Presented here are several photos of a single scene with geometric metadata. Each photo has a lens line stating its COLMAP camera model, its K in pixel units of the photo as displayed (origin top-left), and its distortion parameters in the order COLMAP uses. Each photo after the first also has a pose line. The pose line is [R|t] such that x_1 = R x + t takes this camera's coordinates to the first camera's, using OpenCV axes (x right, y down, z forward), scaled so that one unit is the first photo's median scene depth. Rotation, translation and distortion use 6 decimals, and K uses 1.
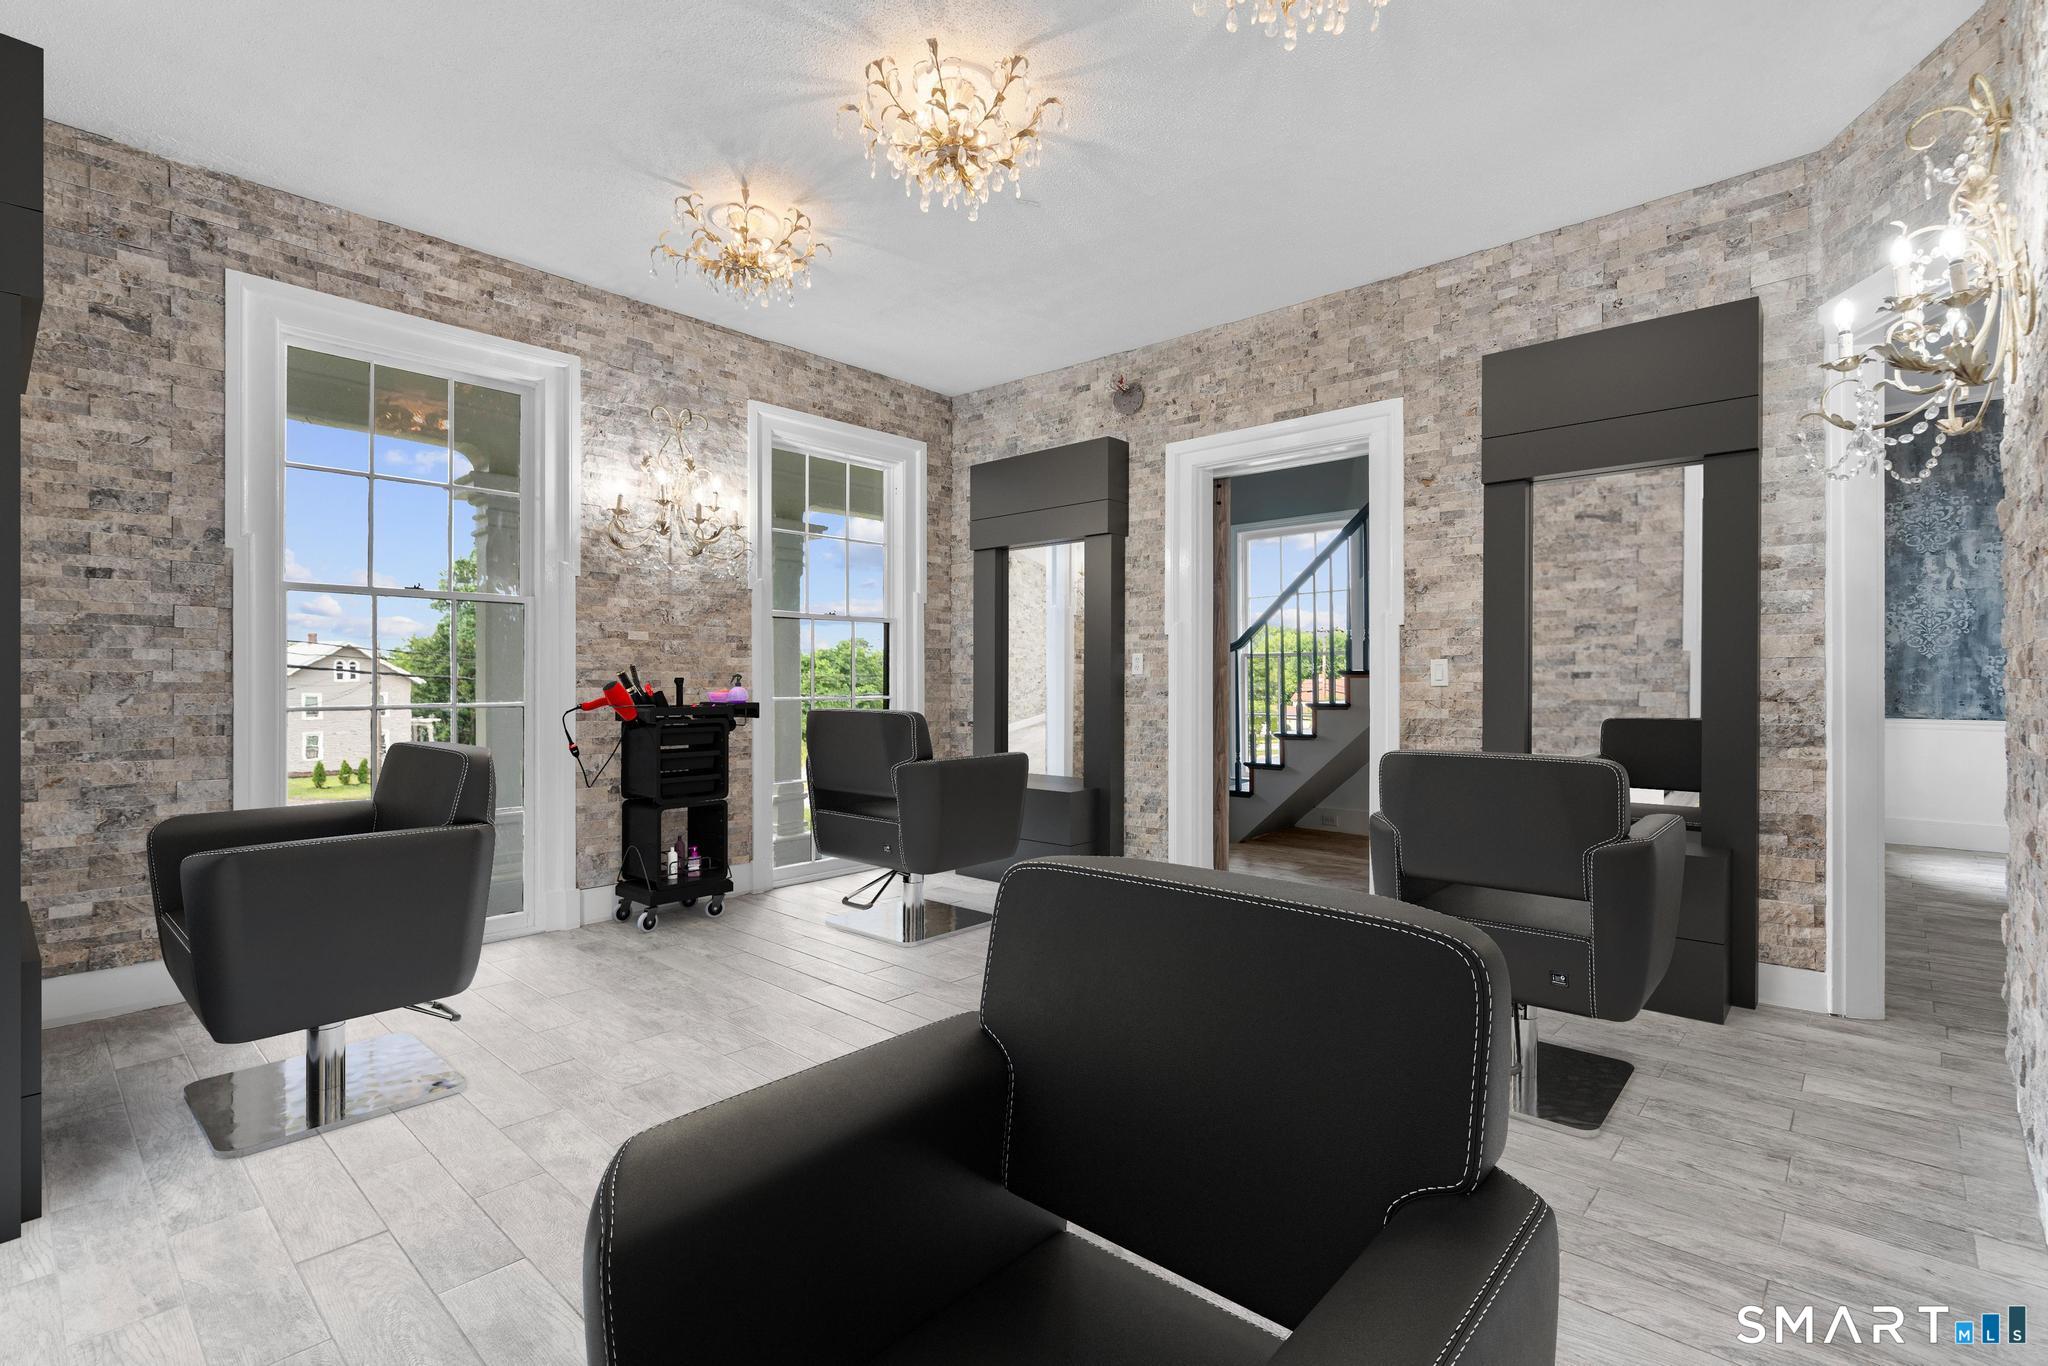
lens RADIAL K [[942.7, 0, 1031.1], [0, 942.7, 676.0], [0, 0, 1]] dist [-0.005350, 0.003742]
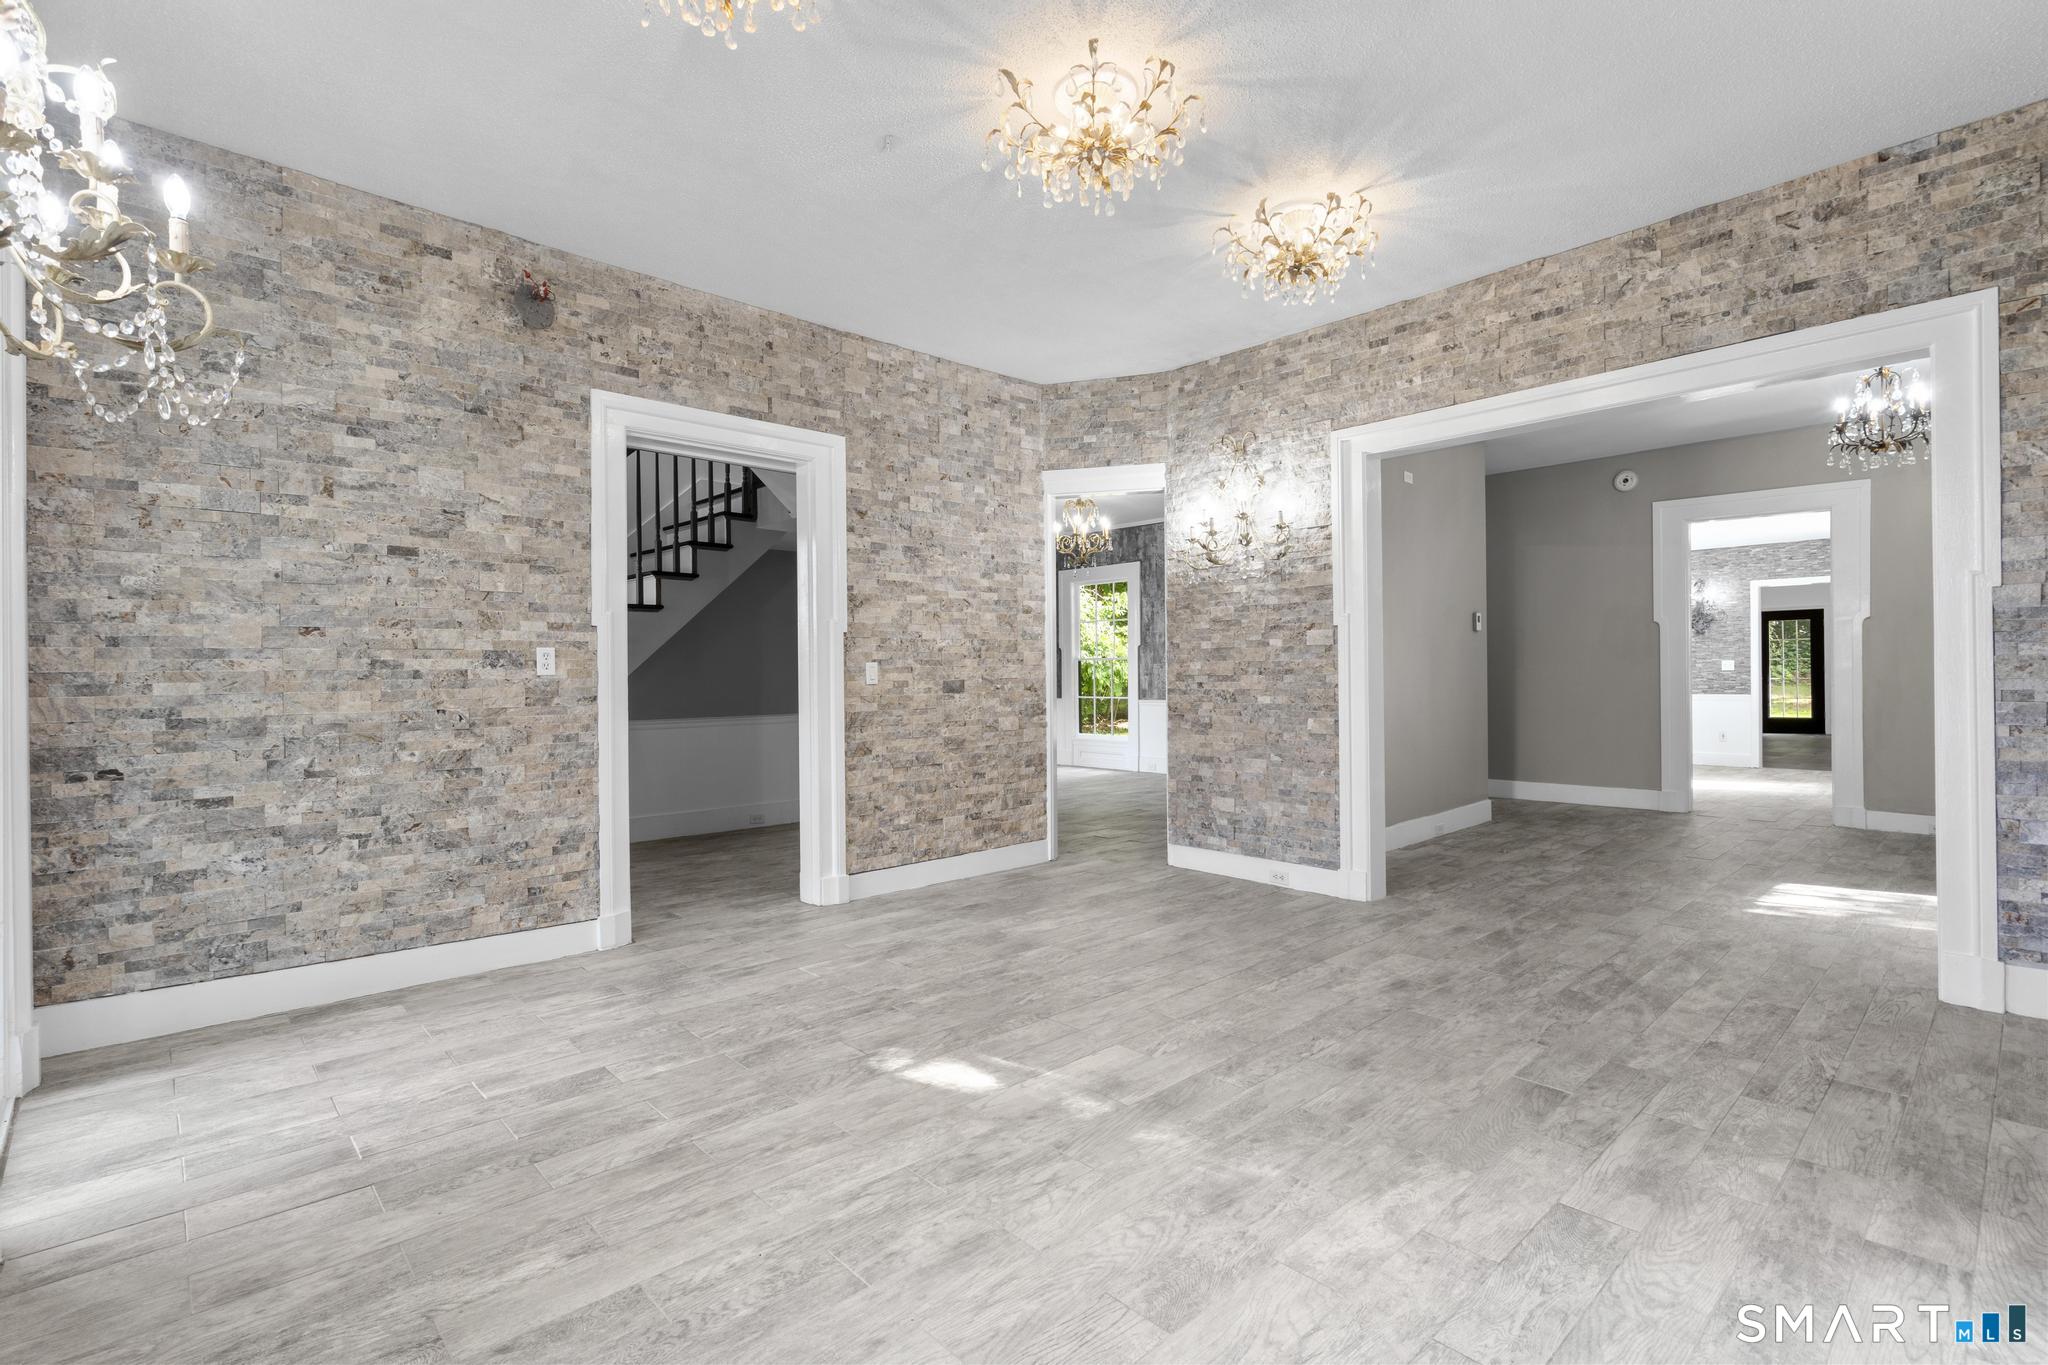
lens RADIAL K [[942.7, 0, 1027.9], [0, 942.7, 675.9], [0, 0, 1]] dist [-0.005350, 0.003742]
pose [[0.086681, -0.000155, 0.996236, -0.748345], [0.004821, 0.999988, -0.000264, 0.000969], [-0.996224, 0.004826, 0.086680, 0.674336]]
